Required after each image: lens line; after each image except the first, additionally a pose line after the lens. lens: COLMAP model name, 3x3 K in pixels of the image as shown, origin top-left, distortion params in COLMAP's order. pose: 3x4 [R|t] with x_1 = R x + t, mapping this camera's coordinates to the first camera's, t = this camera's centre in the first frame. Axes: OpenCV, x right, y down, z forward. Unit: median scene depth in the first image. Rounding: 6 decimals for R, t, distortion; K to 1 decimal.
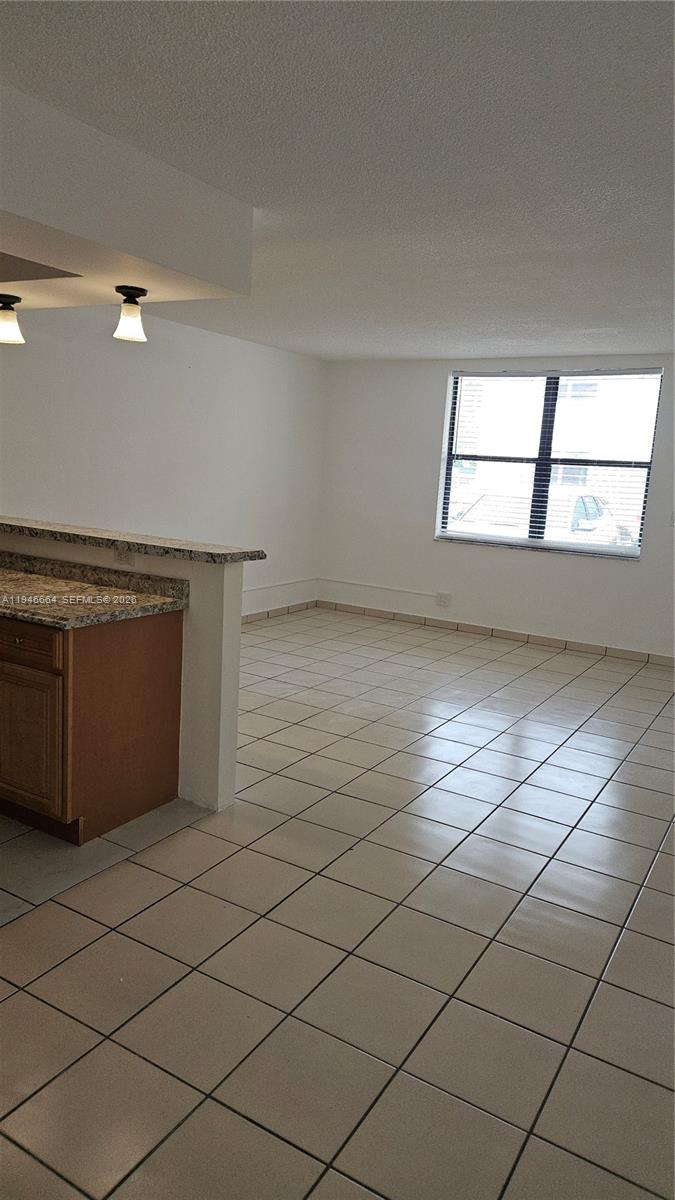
lens RADIAL K [[805.2, 0, 337.6], [0, 805.2, 600.3], [0, 0, 1]] dist [0.074244, -0.000099]
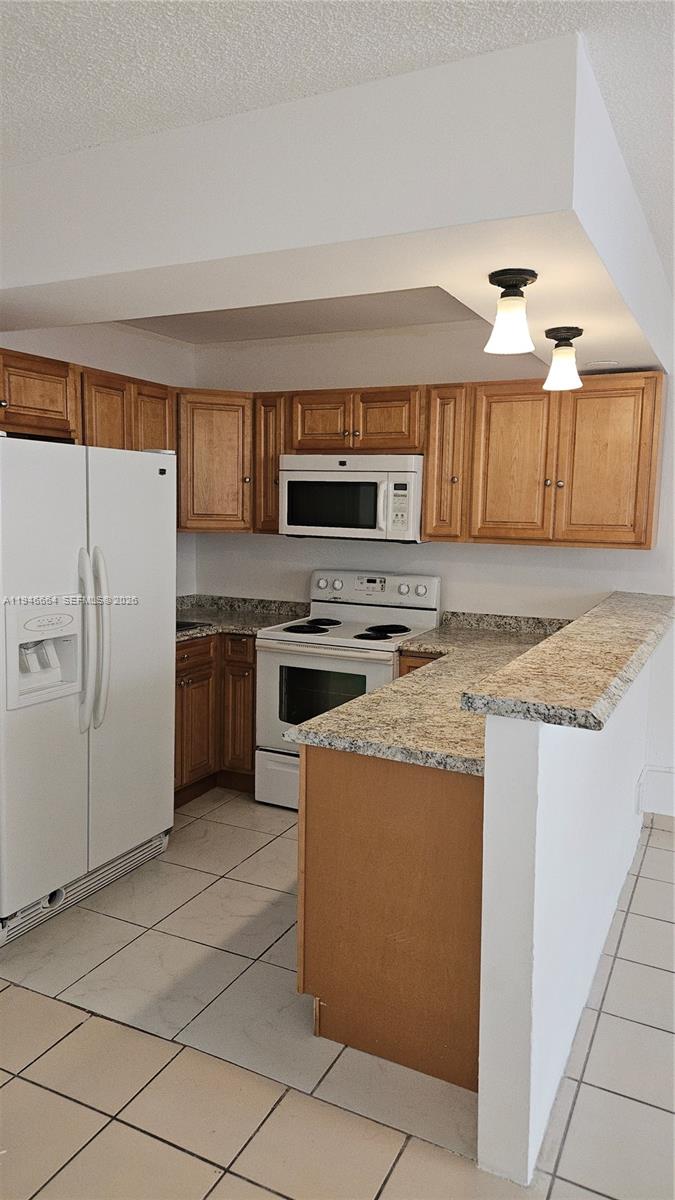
lens RADIAL K [[805.2, 0, 341.1], [0, 805.2, 594.1], [0, 0, 1]] dist [0.074244, -0.000099]
pose [[0.090271, 0.056102, -0.994336, 0.397680], [-0.186249, 0.981749, 0.038483, -0.129177], [0.978347, 0.181721, 0.099072, 0.848376]]
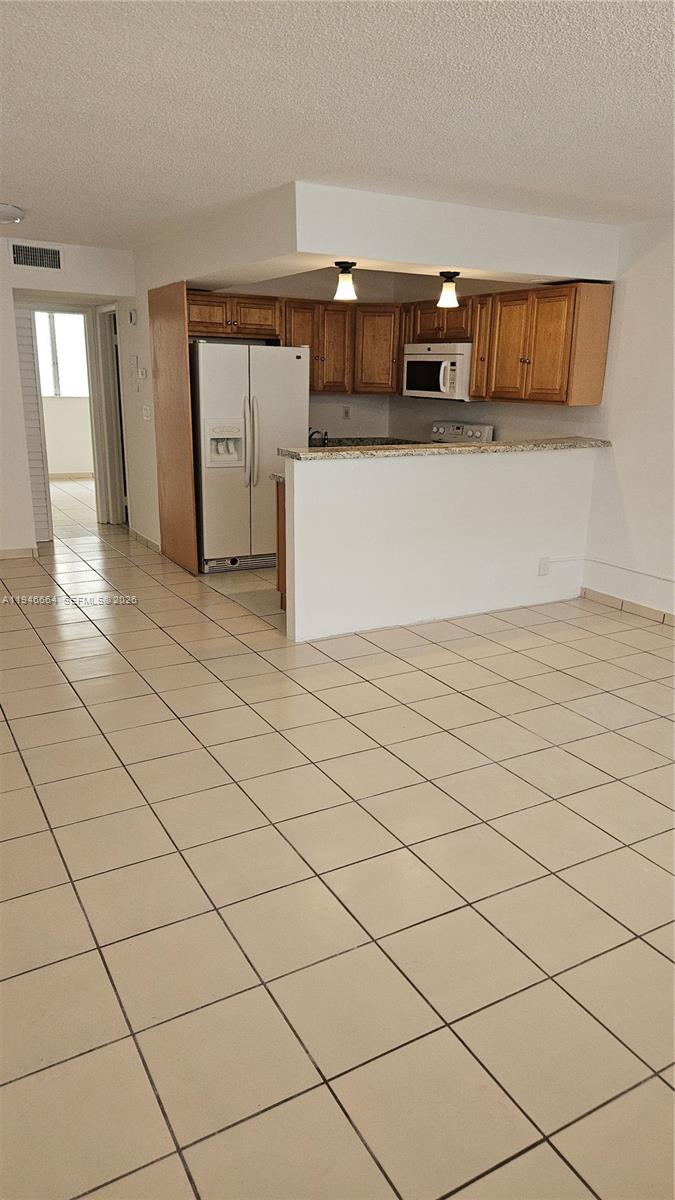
lens RADIAL K [[805.2, 0, 338.6], [0, 805.2, 603.0], [0, 0, 1]] dist [0.074244, -0.000099]
pose [[-0.487156, 0.172027, -0.856204, 1.099408], [-0.200443, 0.932209, 0.301345, -0.259857], [0.850001, 0.318423, -0.419649, 1.820561]]
